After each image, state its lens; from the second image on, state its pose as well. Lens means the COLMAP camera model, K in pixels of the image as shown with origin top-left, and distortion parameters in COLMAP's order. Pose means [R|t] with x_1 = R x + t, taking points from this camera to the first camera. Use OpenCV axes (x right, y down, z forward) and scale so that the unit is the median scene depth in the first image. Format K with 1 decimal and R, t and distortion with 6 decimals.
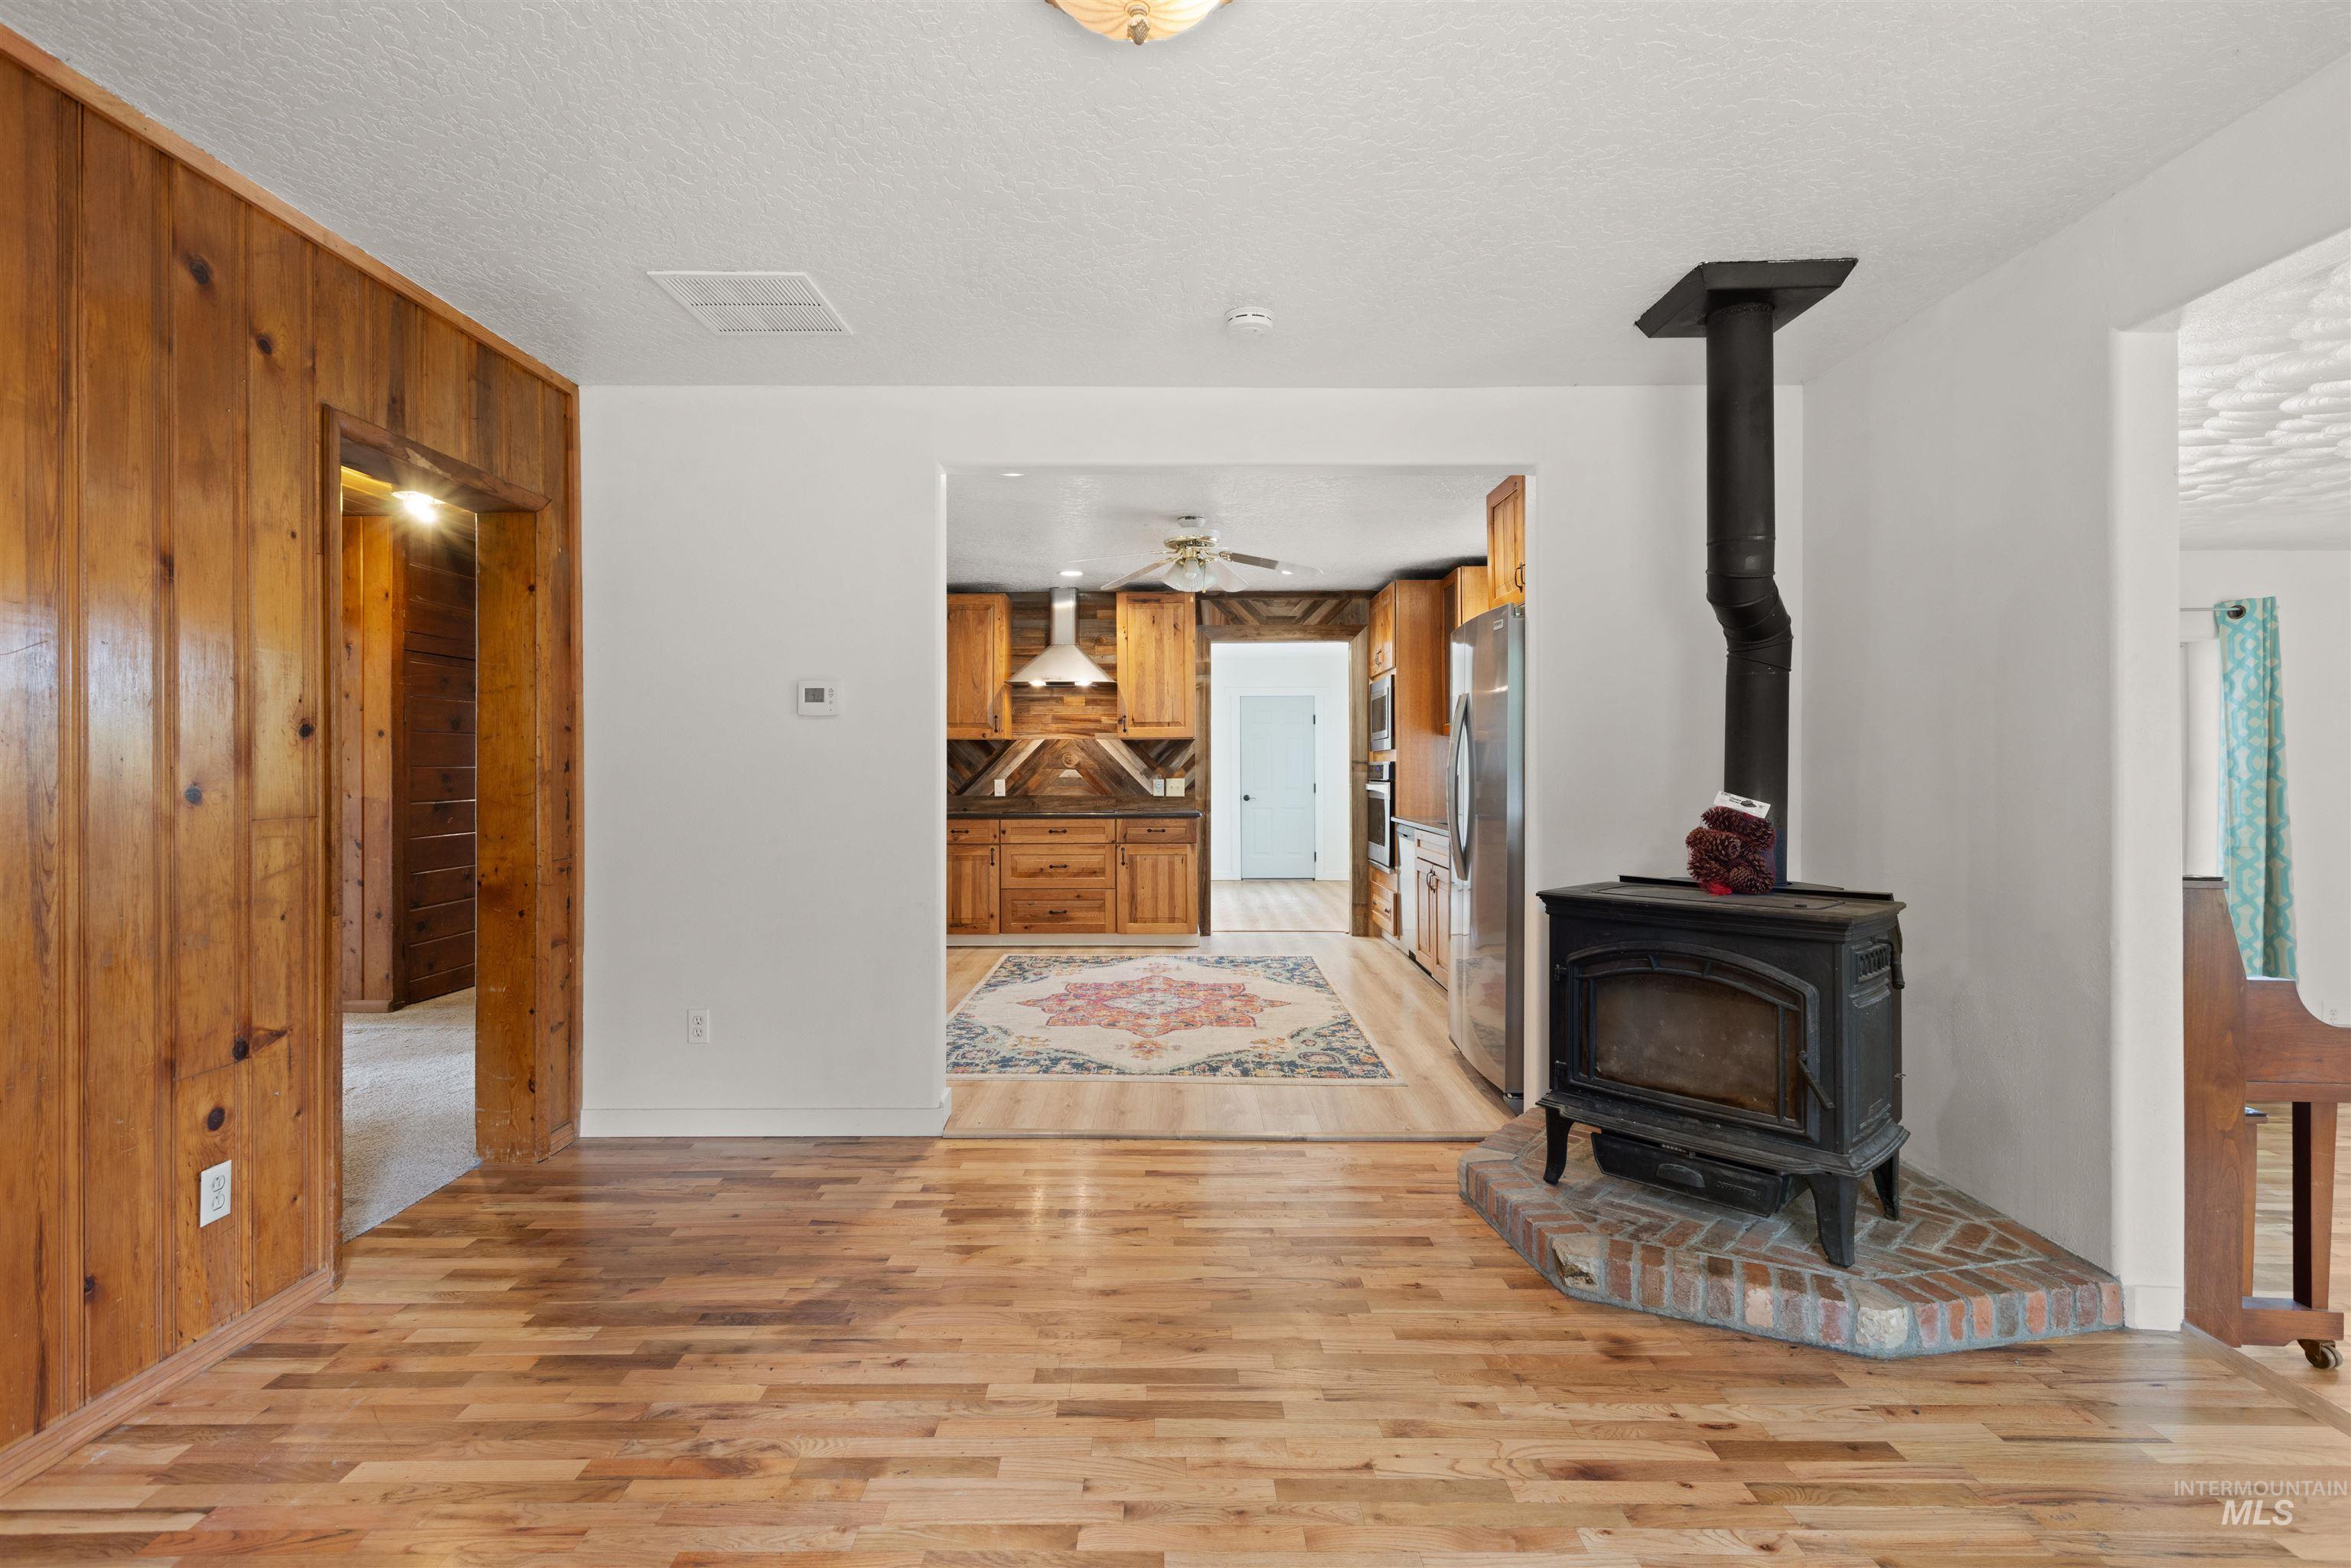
lens RADIAL K [[1085.8, 0, 1138.7], [0, 1085.8, 766.2], [0, 0, 1]] dist [0.001210, 0.000058]
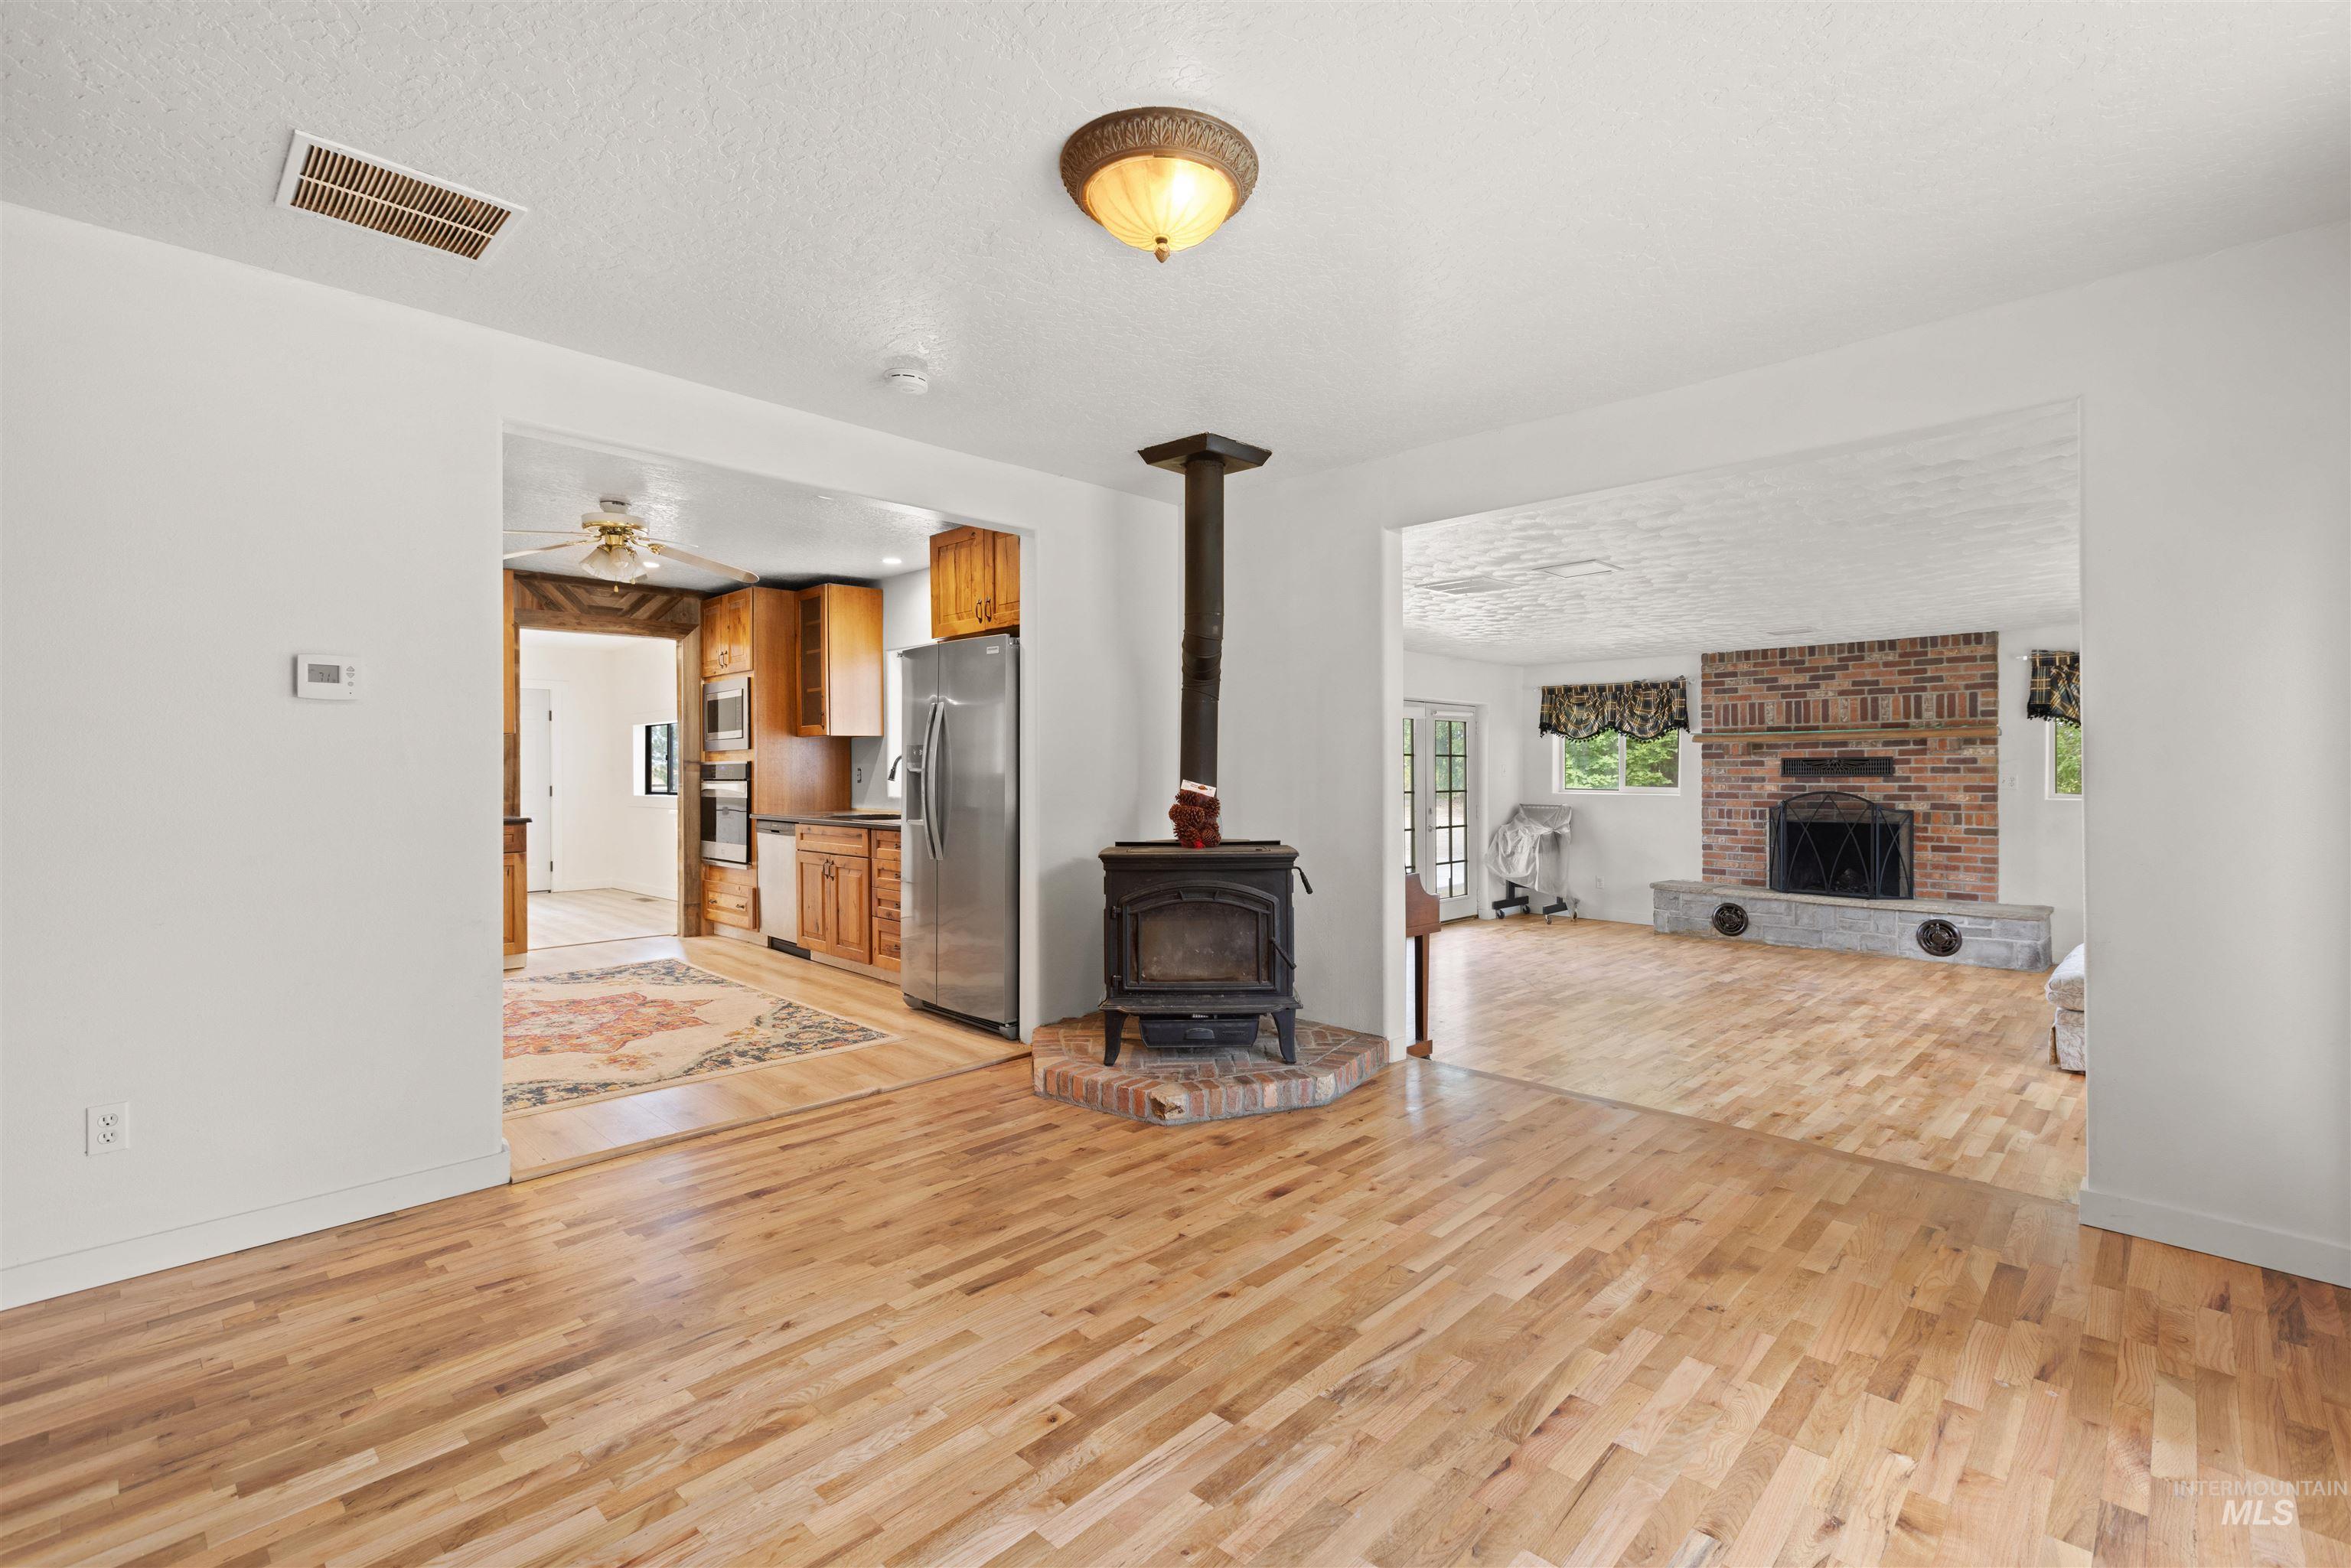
lens RADIAL K [[1065.5, 0, 1189.1], [0, 1065.5, 767.3], [0, 0, 1]] dist [0.001004, -0.000059]
pose [[0.679030, -0.002009, 0.734108, -0.441979], [0.002686, 0.999996, 0.000252, 0.004505], [-0.734106, 0.001801, 0.679033, 0.004899]]
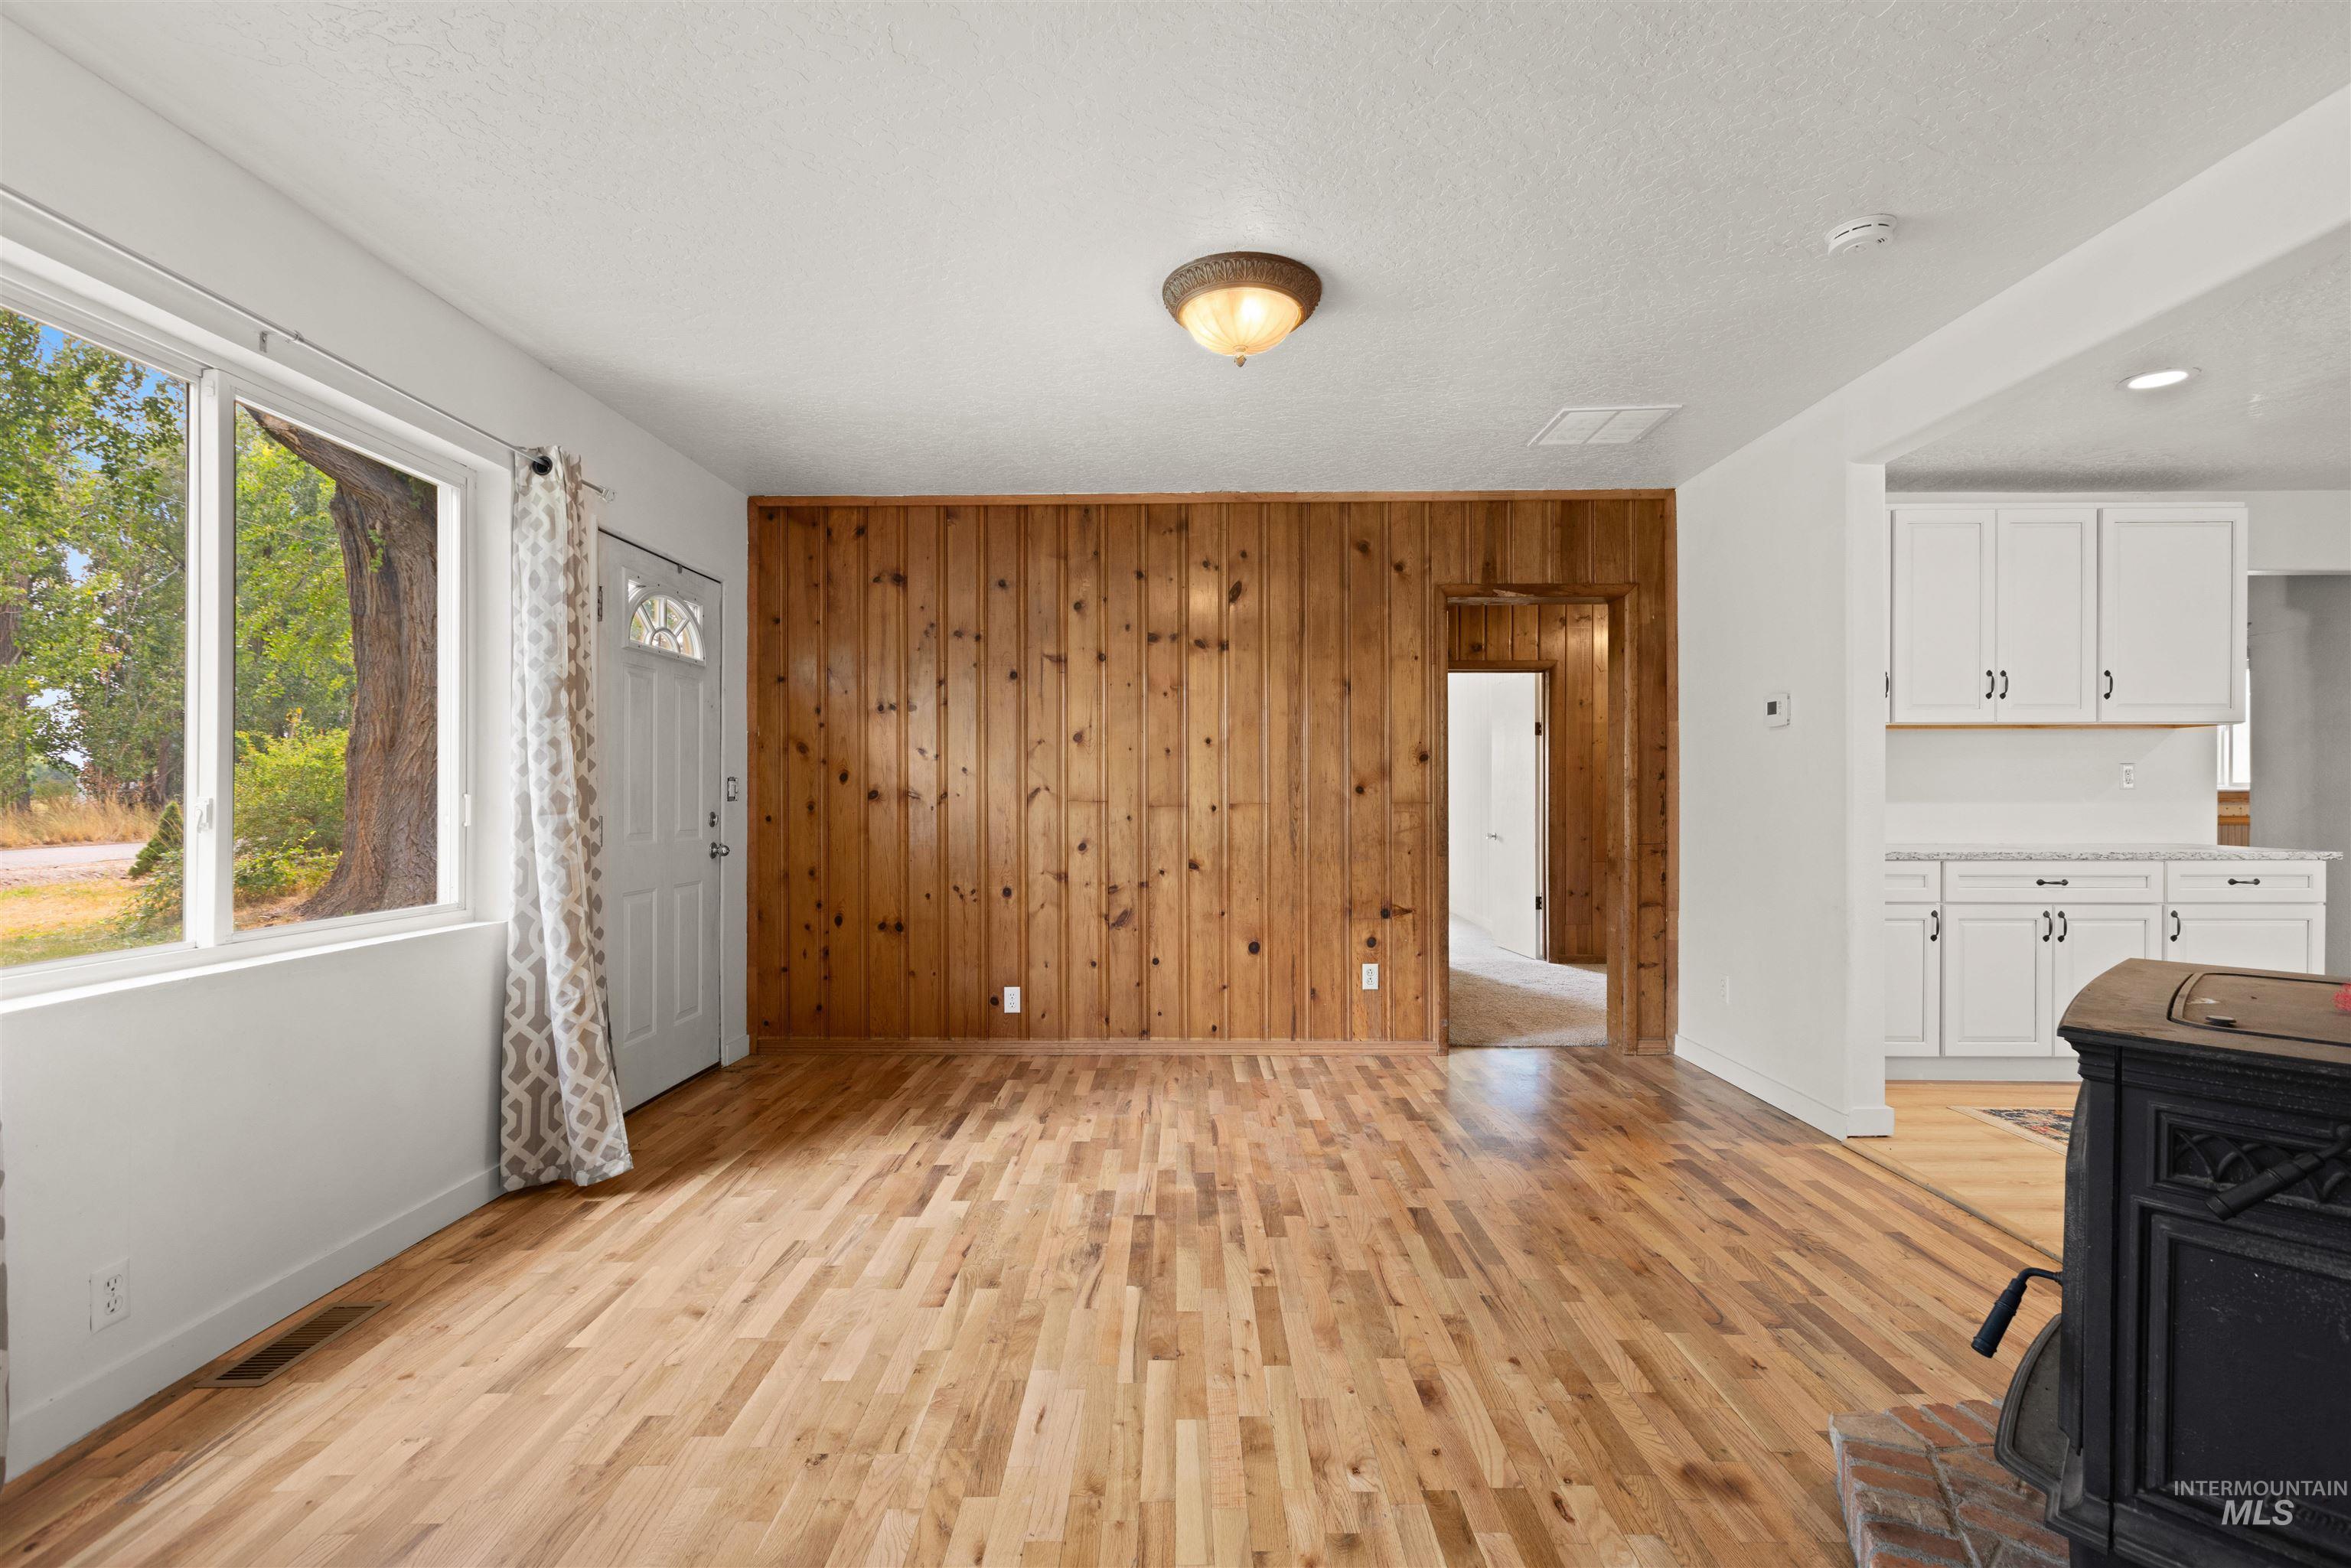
lens RADIAL K [[1059.8, 0, 1199.4], [0, 1059.8, 796.8], [0, 0, 1]] dist [-0.000571, -0.000190]
pose [[0.028322, 0.007409, -0.999571, 0.768919], [0.002454, 0.999969, 0.007482, 0.014694], [0.999596, -0.002665, 0.028303, 0.382550]]
